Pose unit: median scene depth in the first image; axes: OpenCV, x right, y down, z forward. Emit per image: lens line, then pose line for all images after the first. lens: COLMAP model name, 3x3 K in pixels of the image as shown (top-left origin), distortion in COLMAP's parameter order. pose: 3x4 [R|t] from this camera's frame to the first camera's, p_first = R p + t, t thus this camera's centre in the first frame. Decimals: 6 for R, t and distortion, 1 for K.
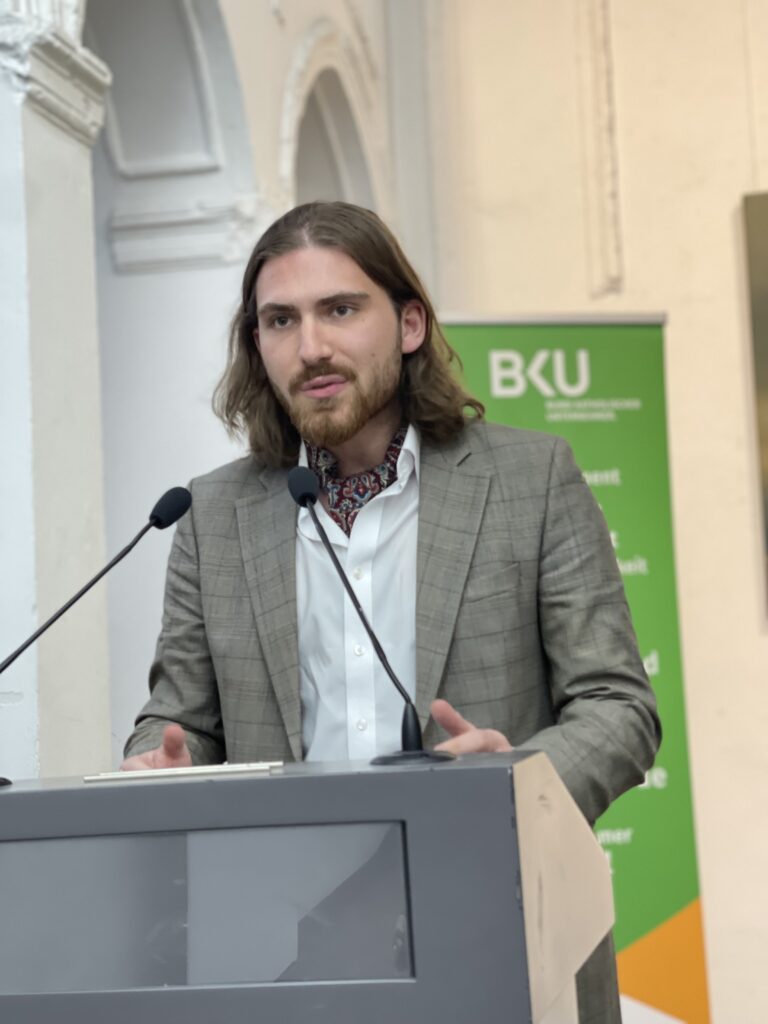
lens RADIAL K [[1942.1, 0, 384.0], [0, 1942.1, 512.0], [0, 0, 1]] dist [0.260333, 0.010966]
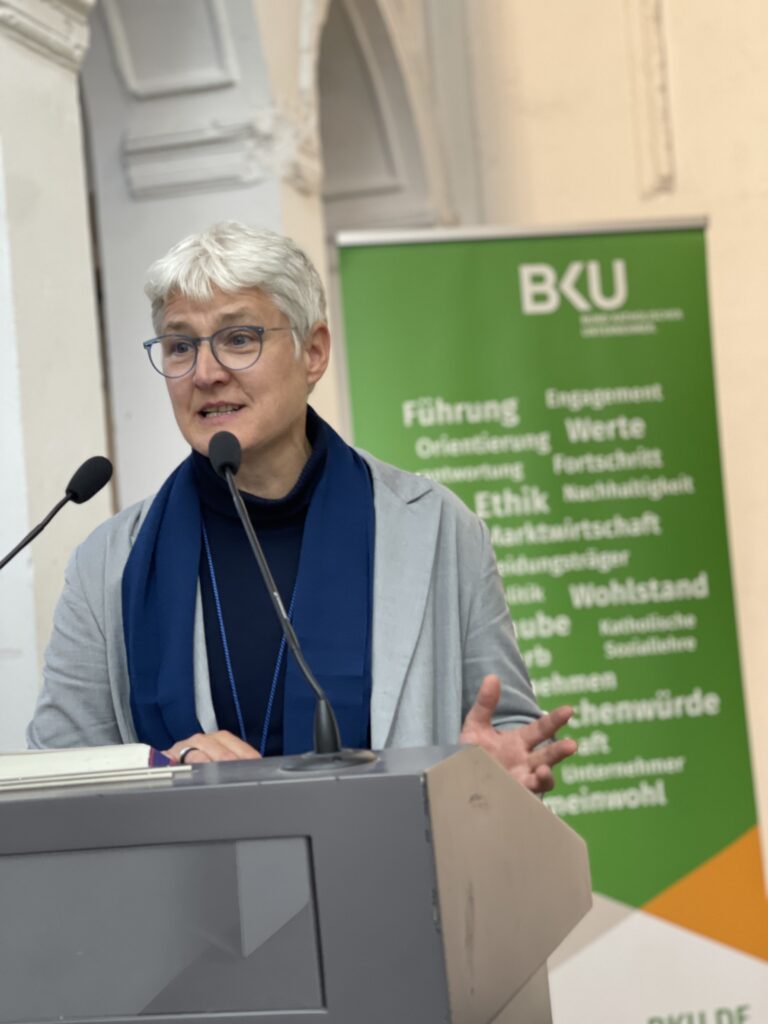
lens RADIAL K [[1941.7, 0, 384.0], [0, 1941.7, 512.0], [0, 0, 1]] dist [0.279358, -0.386117]
pose [[0.998055, -0.035319, -0.051368, 0.032581], [0.037849, 0.998074, 0.049140, -0.011616], [0.049533, -0.050989, 0.997470, 0.037039]]
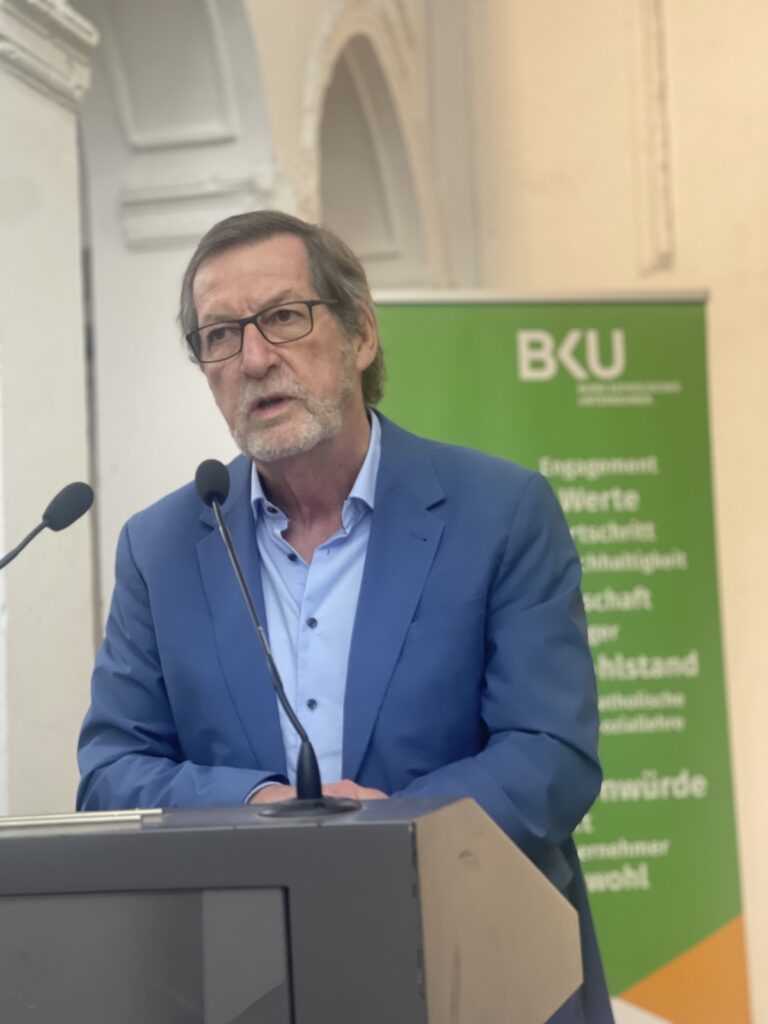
lens RADIAL K [[1942.1, 0, 384.0], [0, 1942.1, 512.0], [0, 0, 1]] dist [0.260333, 0.010966]
pose [[0.999106, 0.001247, -0.042248, 0.029492], [-0.000894, 0.999965, 0.008367, -0.003128], [0.042257, -0.008322, 0.999072, 0.056249]]
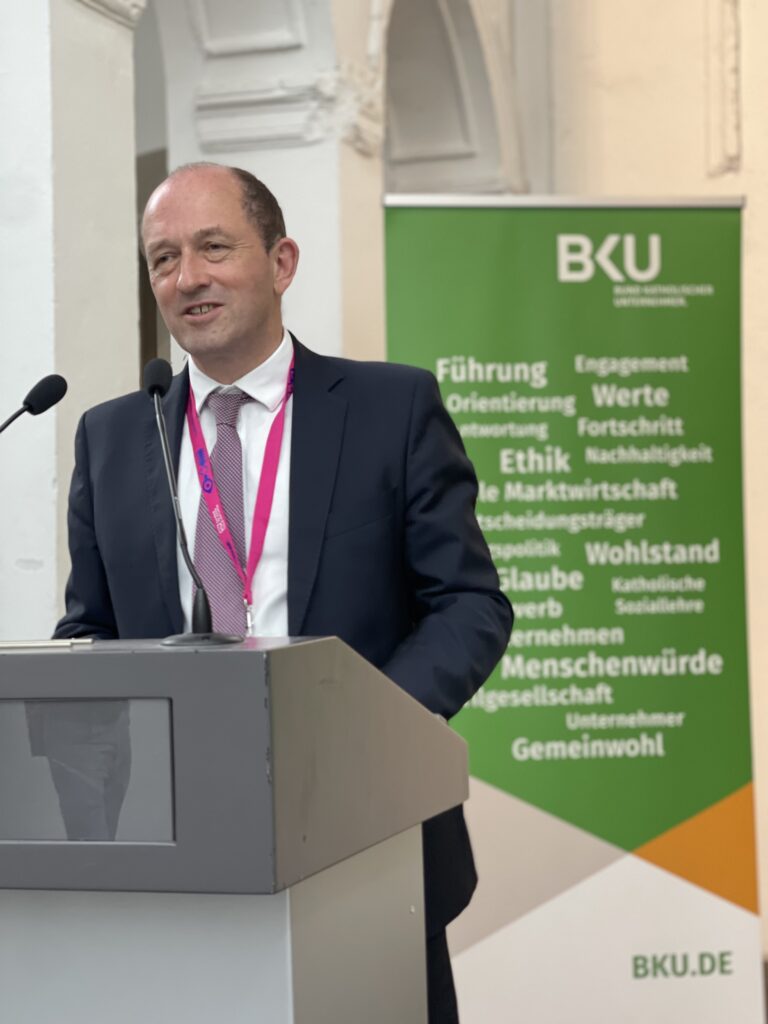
lens RADIAL K [[1941.7, 0, 384.0], [0, 1941.7, 512.0], [0, 0, 1]] dist [0.279358, -0.386117]
pose [[0.993206, 0.029341, -0.112611, 0.082195], [-0.021909, 0.997534, 0.066677, -0.005768], [0.114290, -0.063757, 0.991399, -0.012441]]
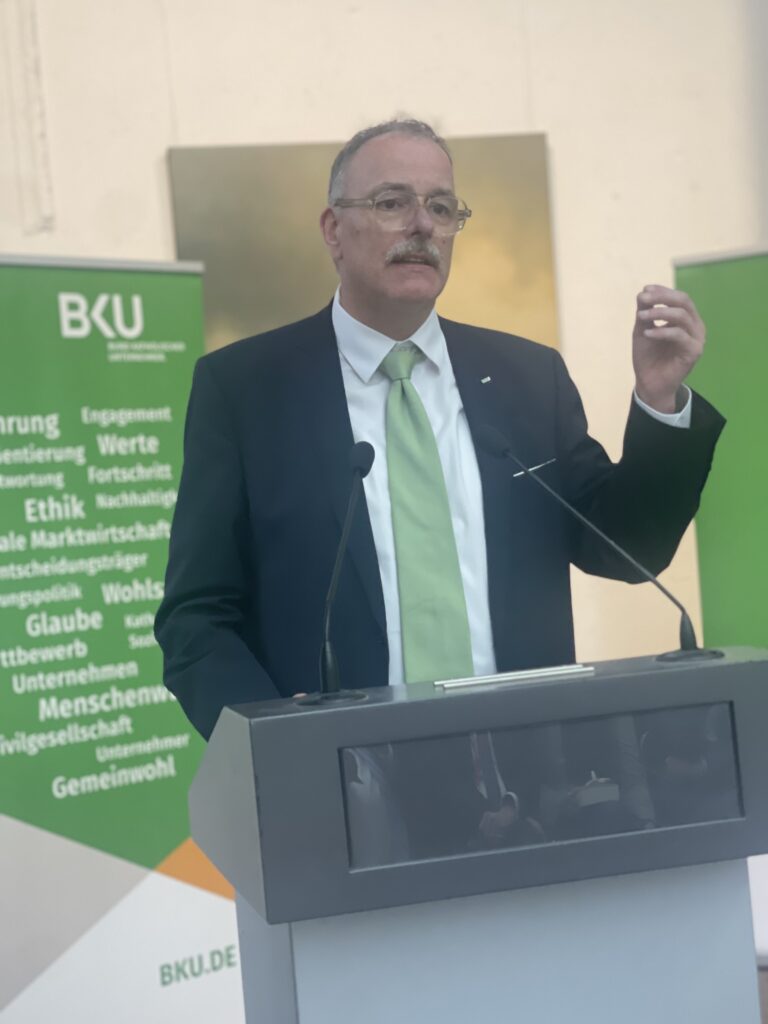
lens RADIAL K [[1941.7, 0, 384.0], [0, 1941.7, 512.0], [0, 0, 1]] dist [0.279358, -0.386117]
pose [[0.890484, -0.022563, 0.454456, -0.269931], [0.003706, 0.999096, 0.042342, -0.009029], [-0.455000, -0.036021, 0.889762, -0.022192]]
